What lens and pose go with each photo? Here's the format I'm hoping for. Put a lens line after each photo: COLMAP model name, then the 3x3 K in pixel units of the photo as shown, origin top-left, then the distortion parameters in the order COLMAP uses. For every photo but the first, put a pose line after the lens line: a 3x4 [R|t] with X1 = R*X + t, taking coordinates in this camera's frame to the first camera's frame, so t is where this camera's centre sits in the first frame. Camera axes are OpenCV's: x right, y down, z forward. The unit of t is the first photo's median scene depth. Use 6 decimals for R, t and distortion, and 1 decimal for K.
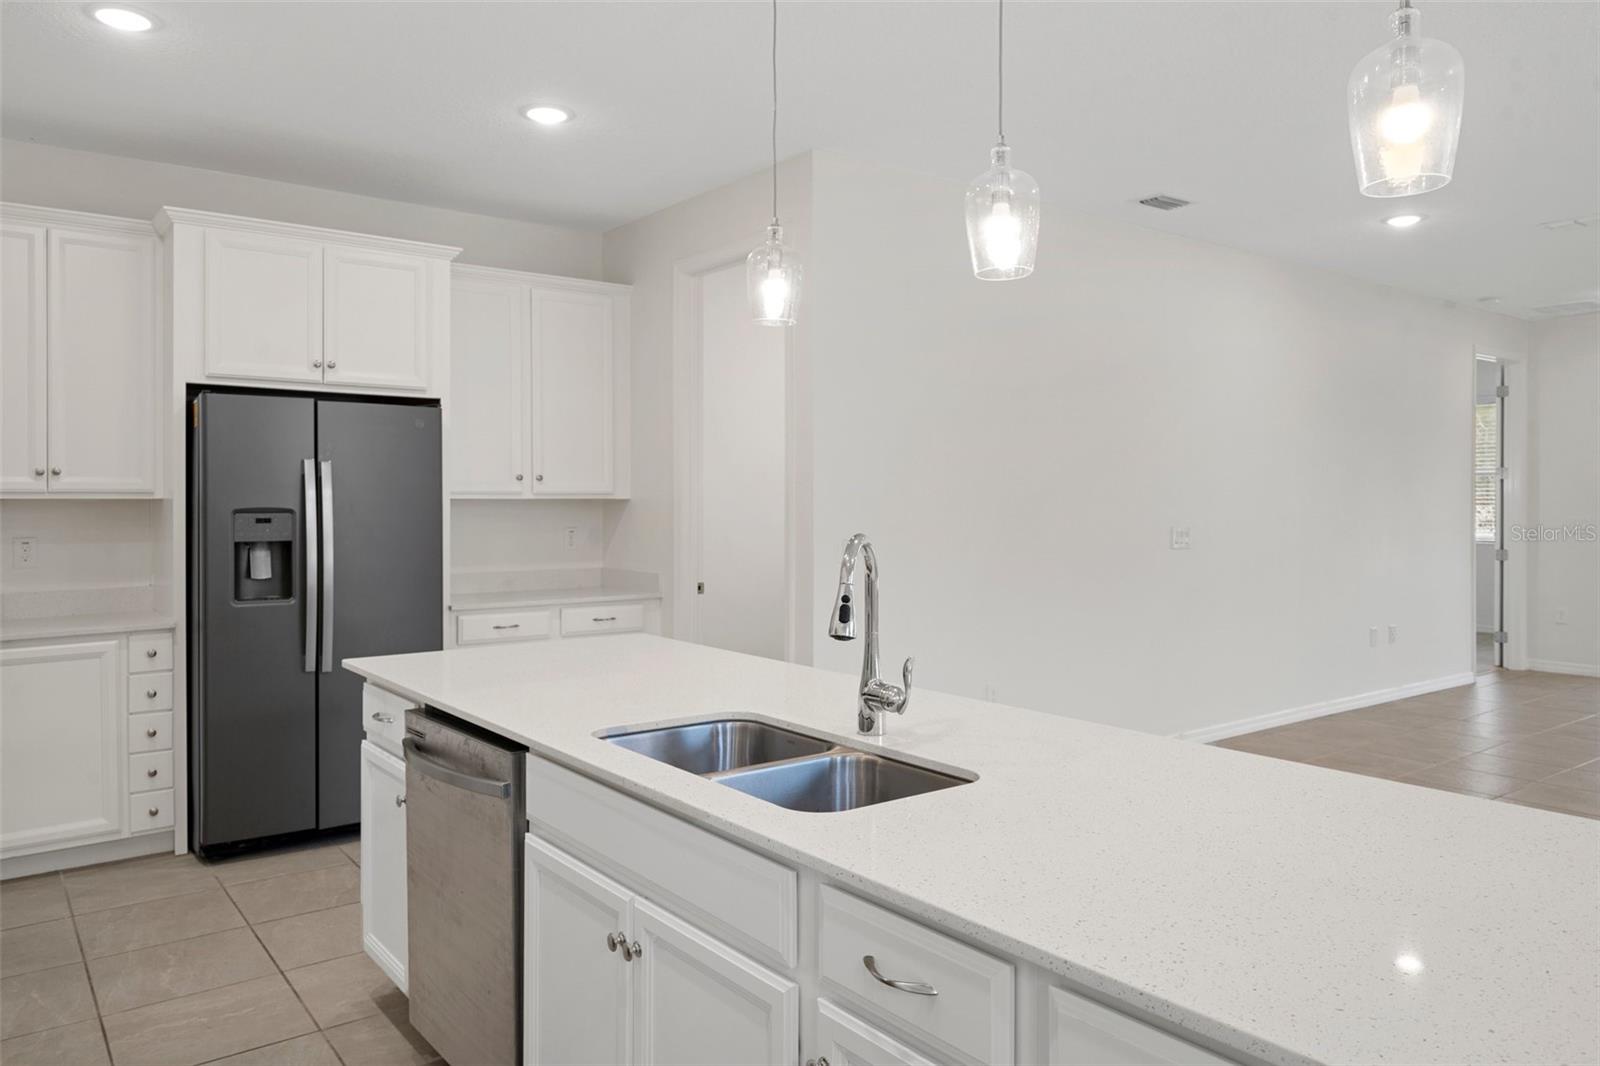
lens RADIAL K [[1112.5, 0, 798.6], [0, 1112.5, 502.7], [0, 0, 1]] dist [0.008277, 0.001453]
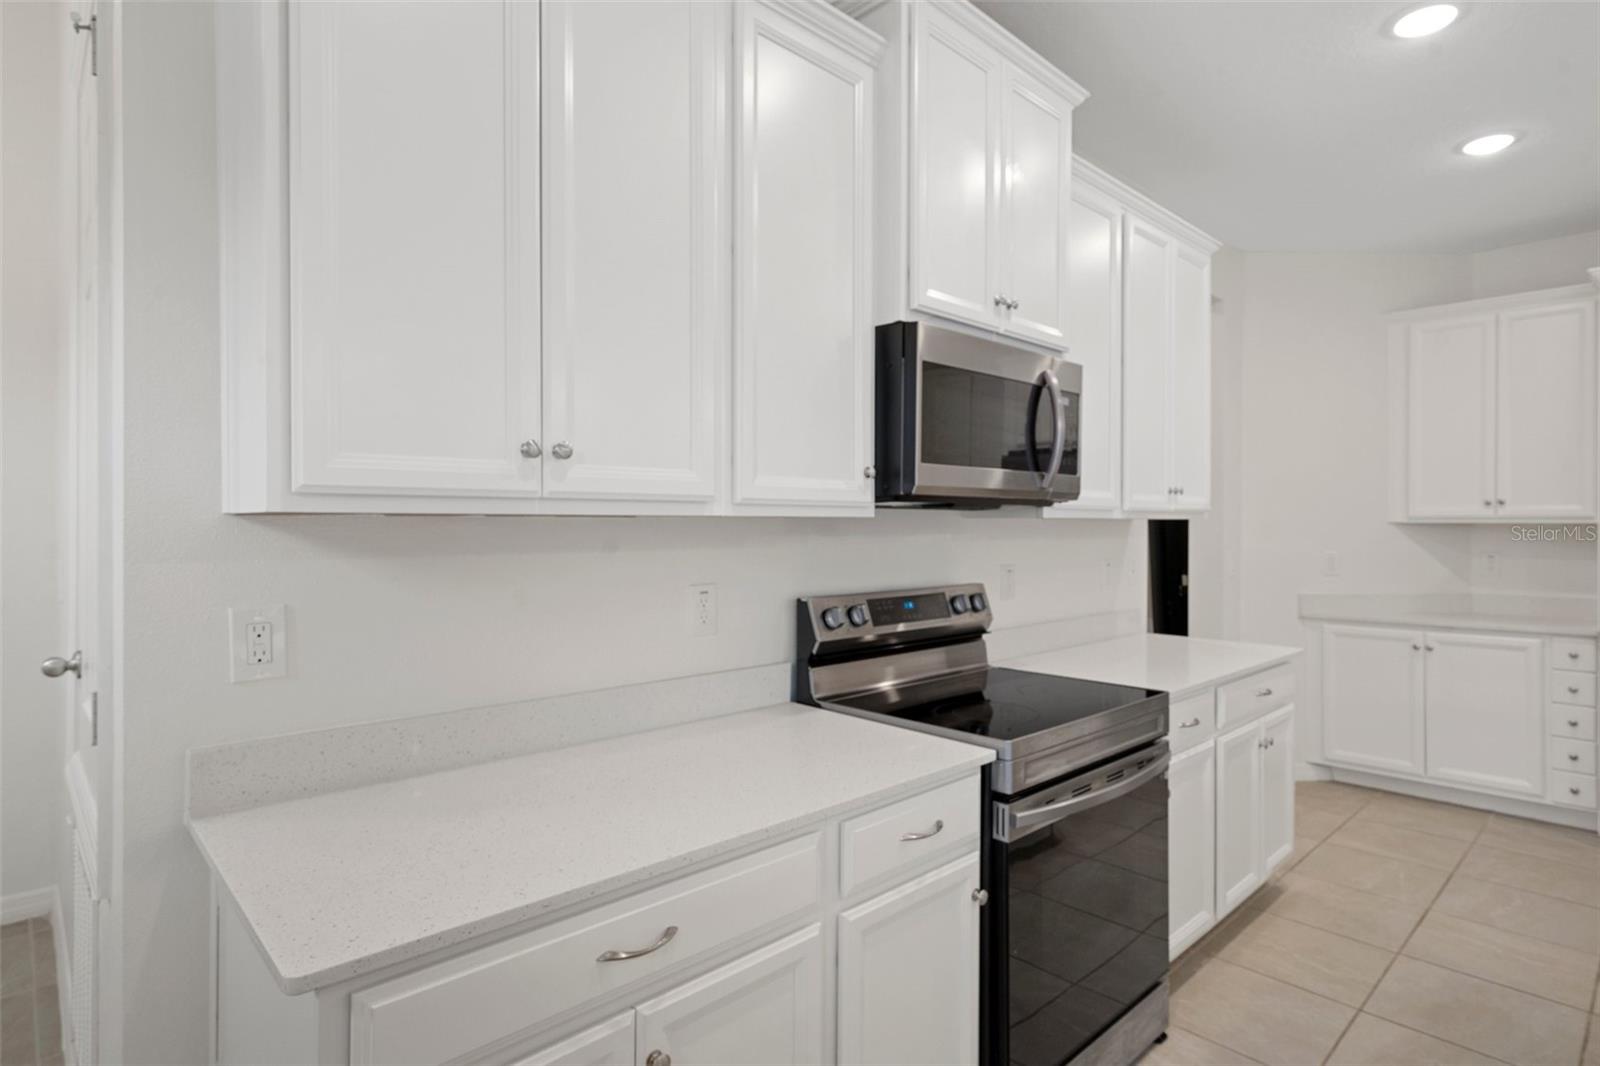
lens RADIAL K [[836.3, 0, 822.6], [0, 836.3, 526.1], [0, 0, 1]] dist [0.006169, 0.002208]
pose [[0.121828, 0.007111, -0.992526, 0.195375], [-0.006486, 0.999959, 0.006368, -0.000830], [0.992530, 0.005661, 0.121869, 0.106523]]
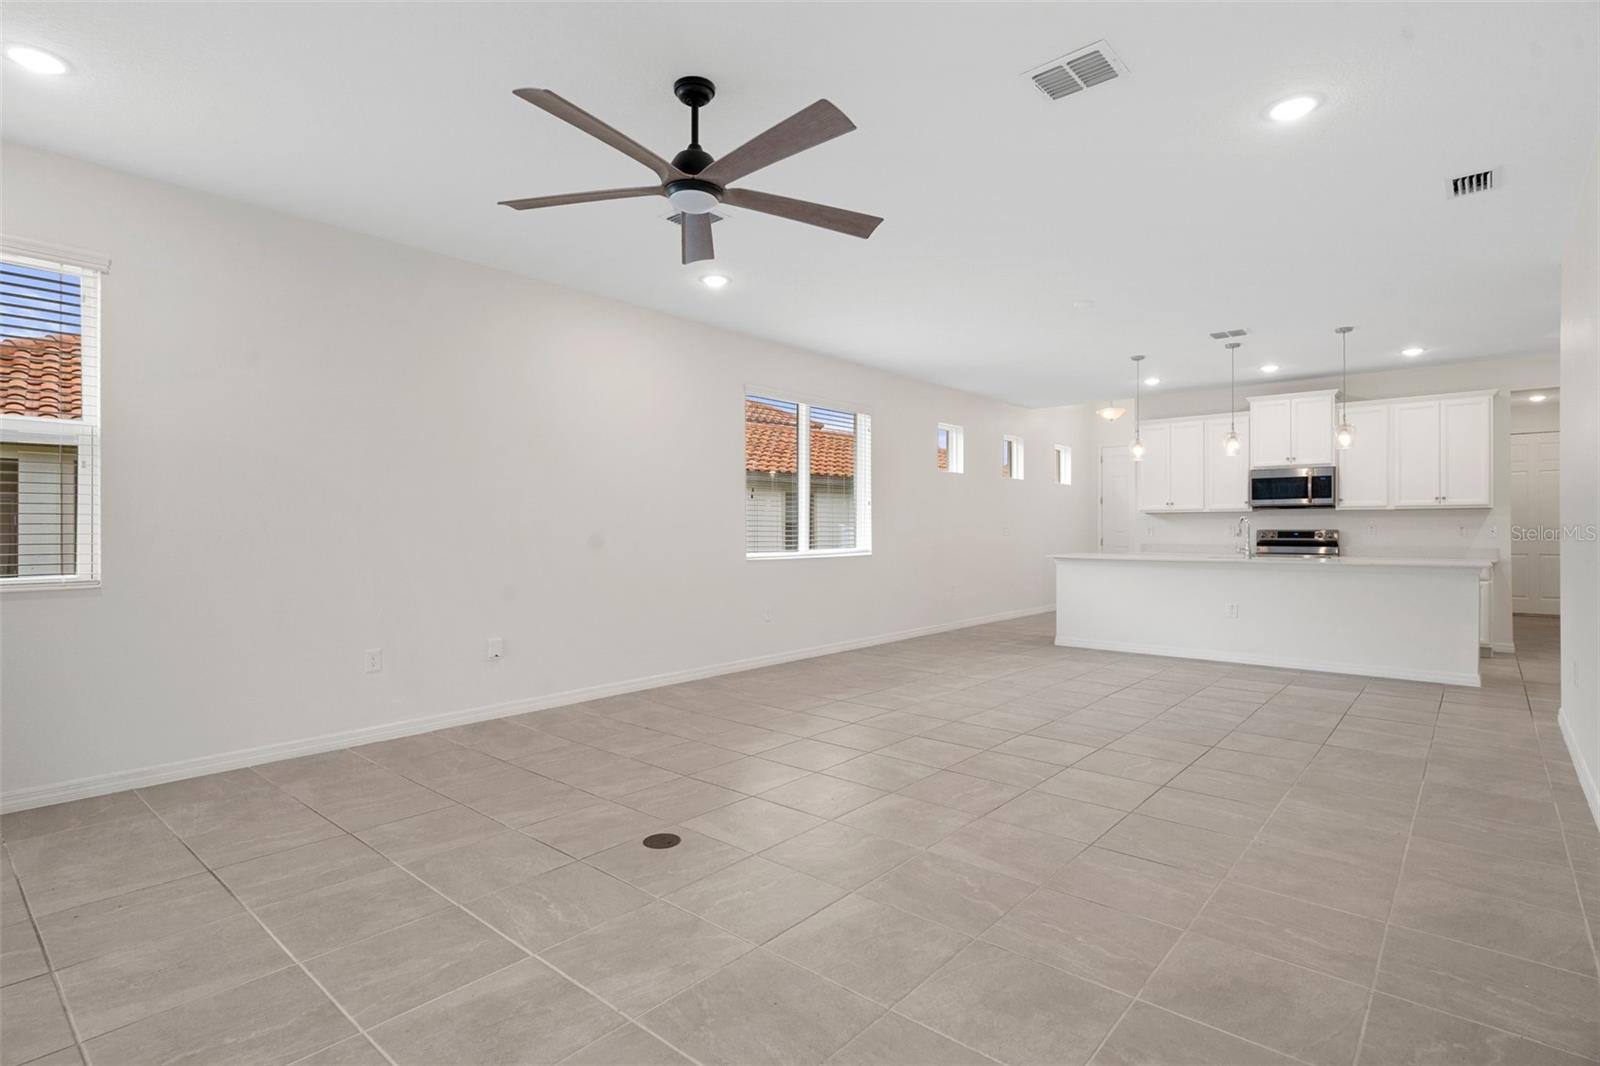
lens RADIAL K [[787.6, 0, 792.1], [0, 787.6, 528.6], [0, 0, 1]] dist [0.002298, 0.000180]
pose [[-0.980028, 0.001771, -0.198850, 1.304432], [0.001498, 0.999998, 0.001524, 0.036282], [0.198852, 0.001196, -0.980029, 1.940836]]
